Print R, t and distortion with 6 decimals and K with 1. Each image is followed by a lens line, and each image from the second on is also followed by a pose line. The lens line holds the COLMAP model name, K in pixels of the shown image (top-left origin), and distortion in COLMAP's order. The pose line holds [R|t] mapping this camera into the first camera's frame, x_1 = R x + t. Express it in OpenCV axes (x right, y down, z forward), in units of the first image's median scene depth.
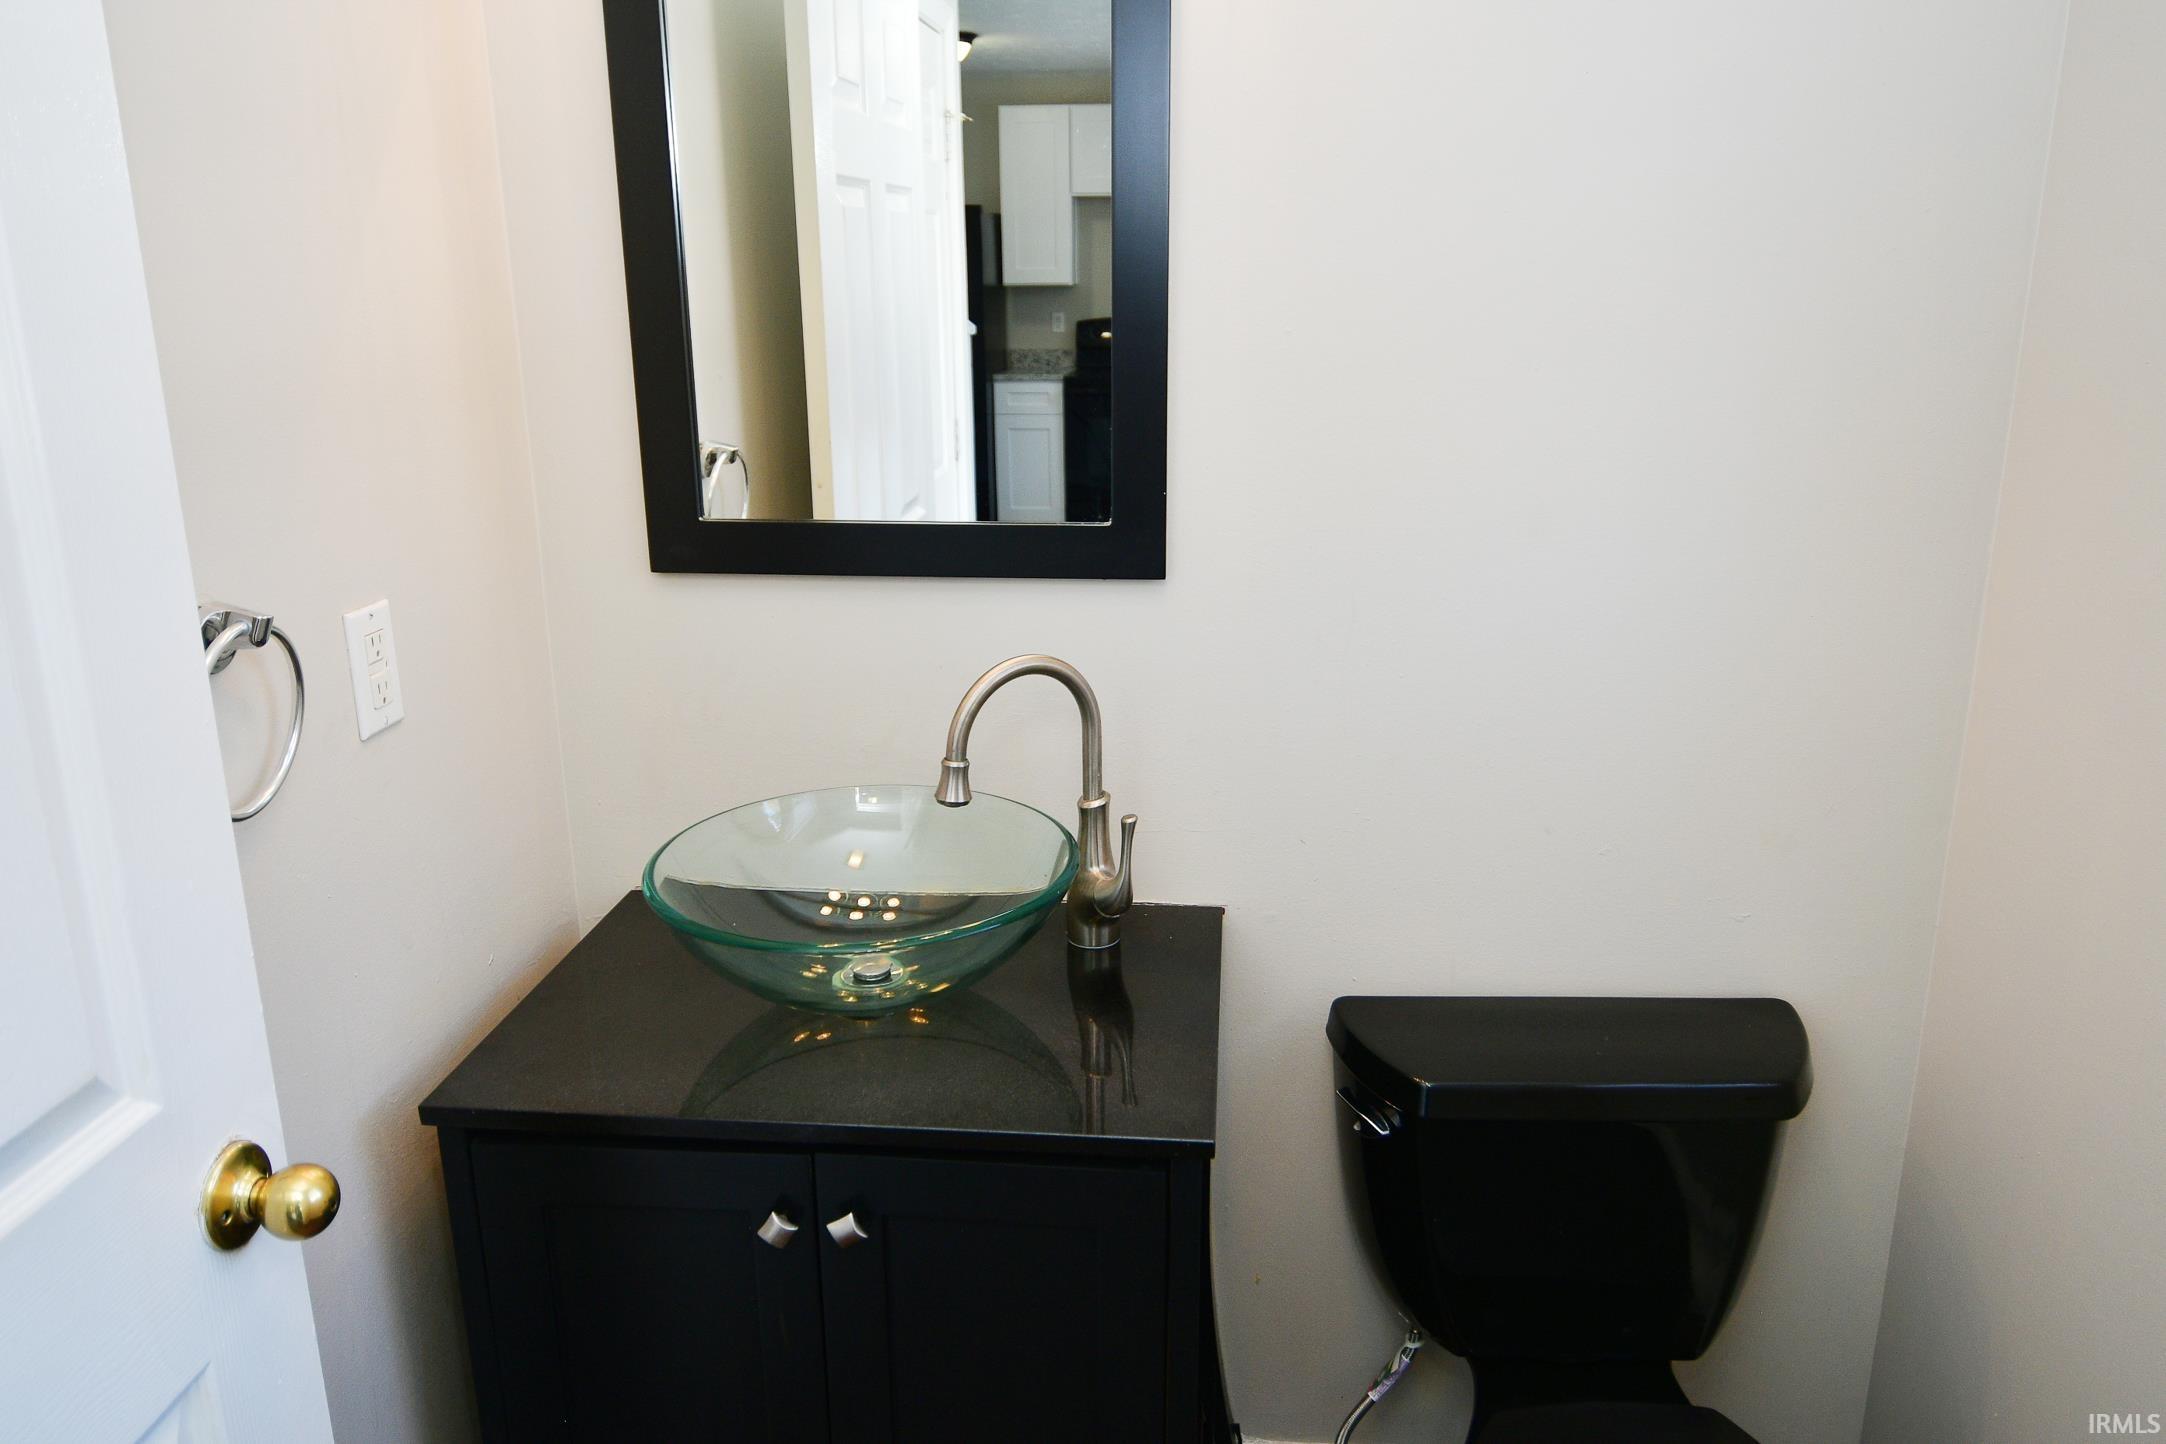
lens RADIAL K [[1549.8, 0, 1089.6], [0, 1549.8, 694.4], [0, 0, 1]] dist [0.025748, -0.045483]
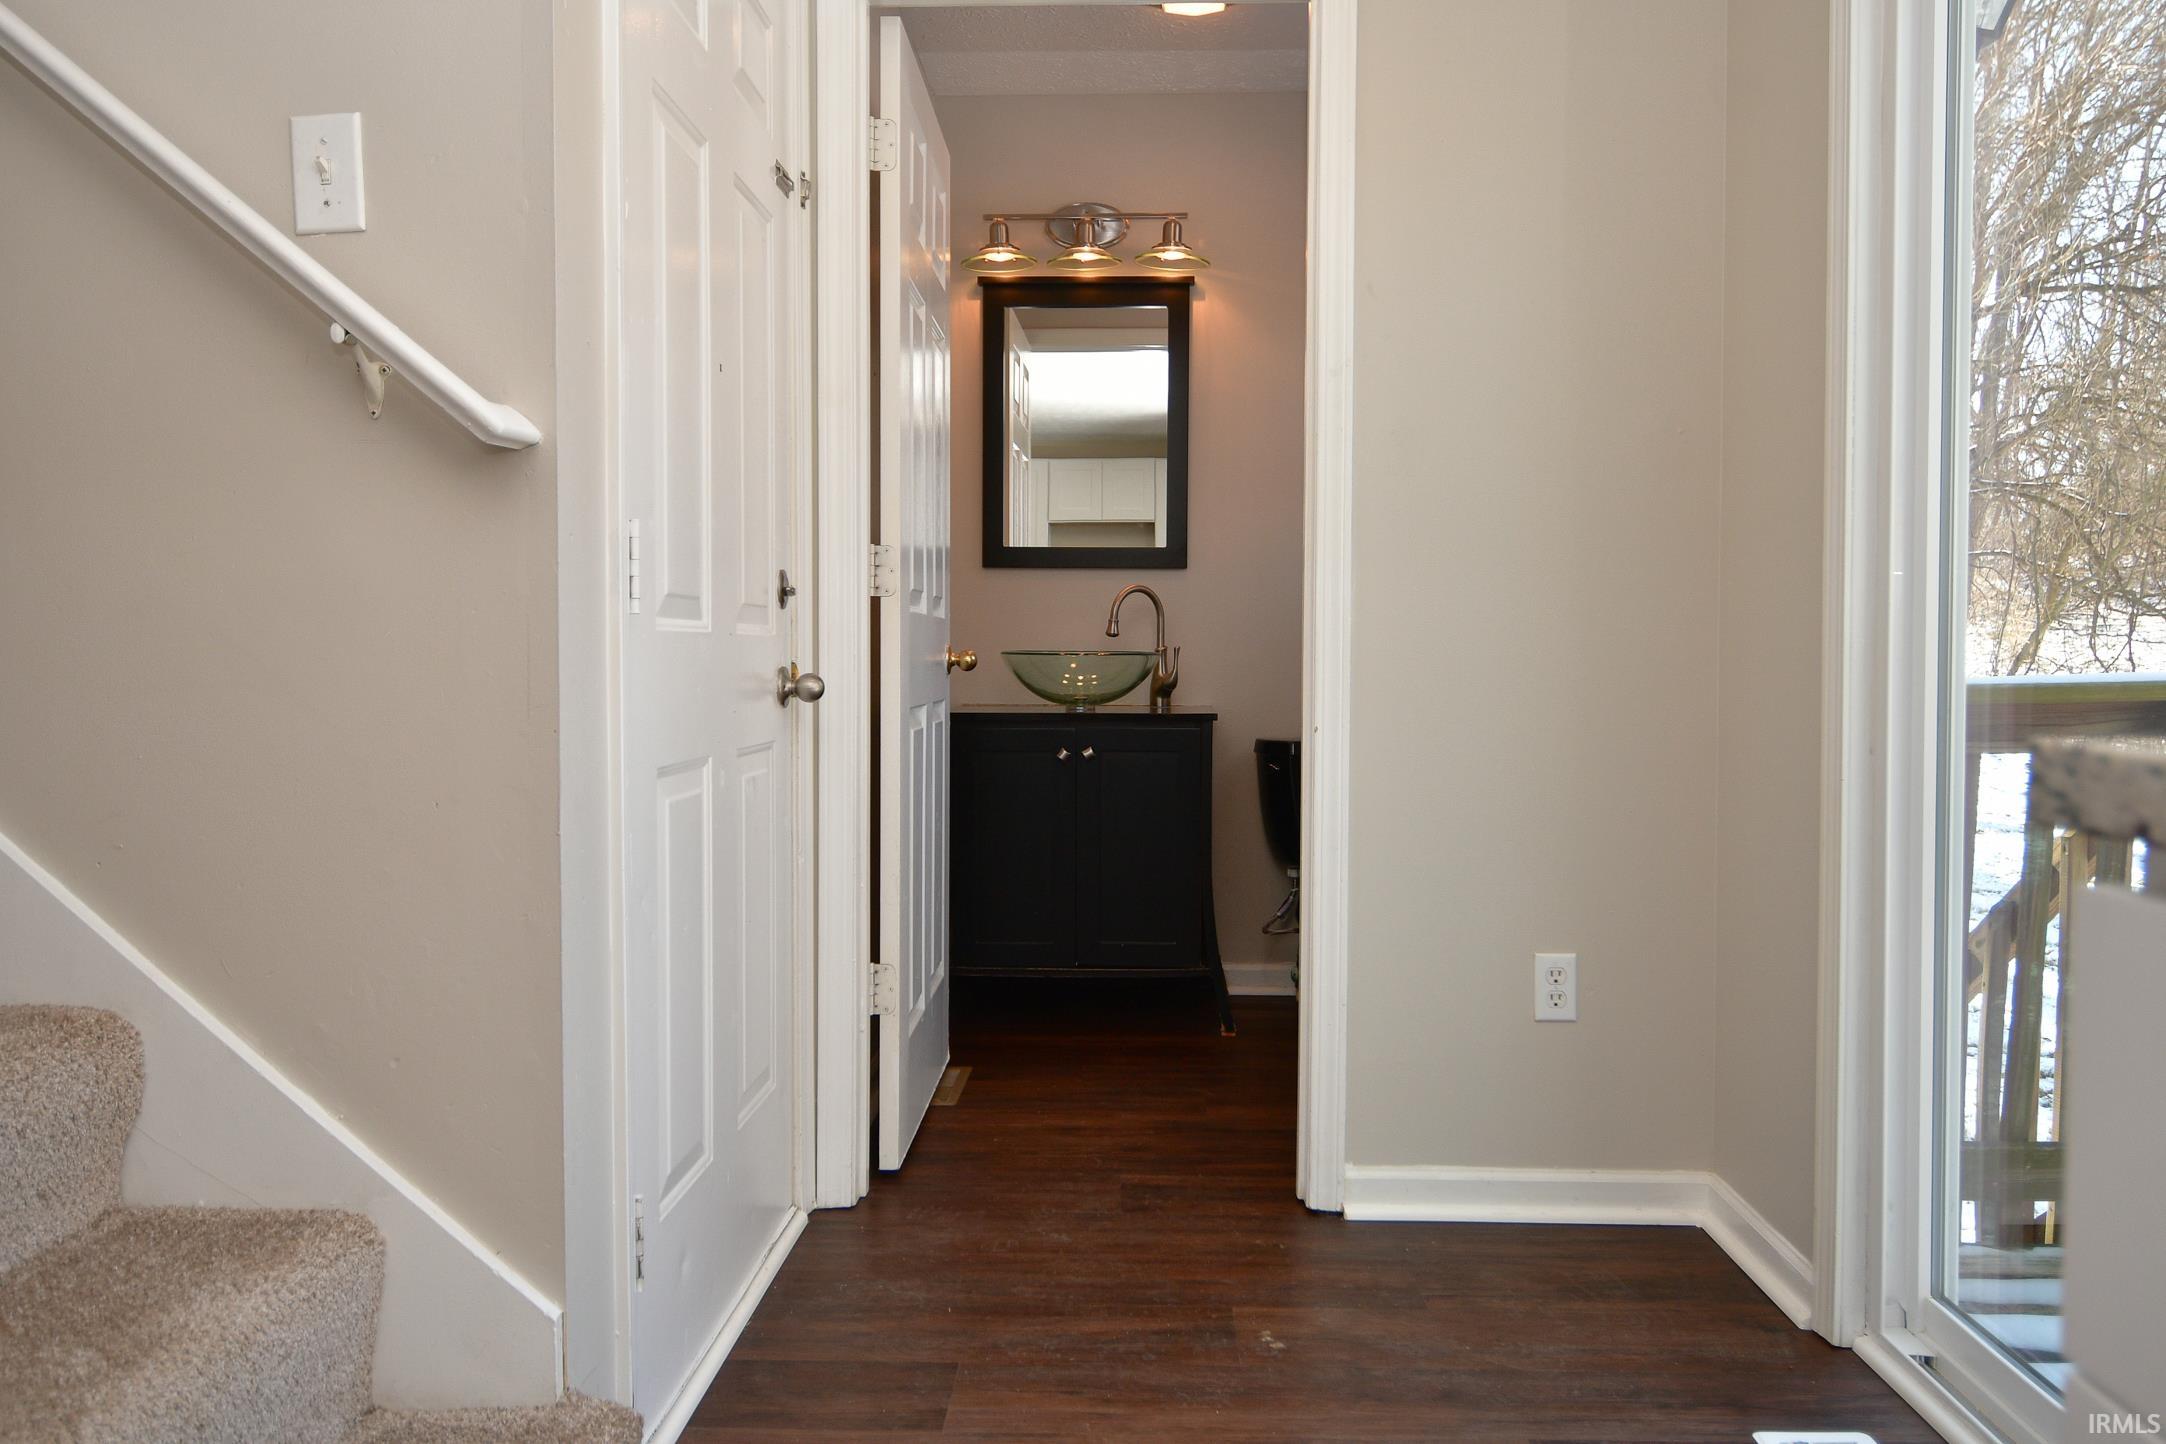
lens RADIAL K [[1549.8, 0, 1089.6], [0, 1549.8, 694.4], [0, 0, 1]] dist [0.025748, -0.045483]
pose [[0.998590, 0.005256, 0.052818, -0.254476], [0.007297, 0.972043, -0.234690, 0.755752], [-0.052575, 0.234745, 0.970634, -1.489345]]
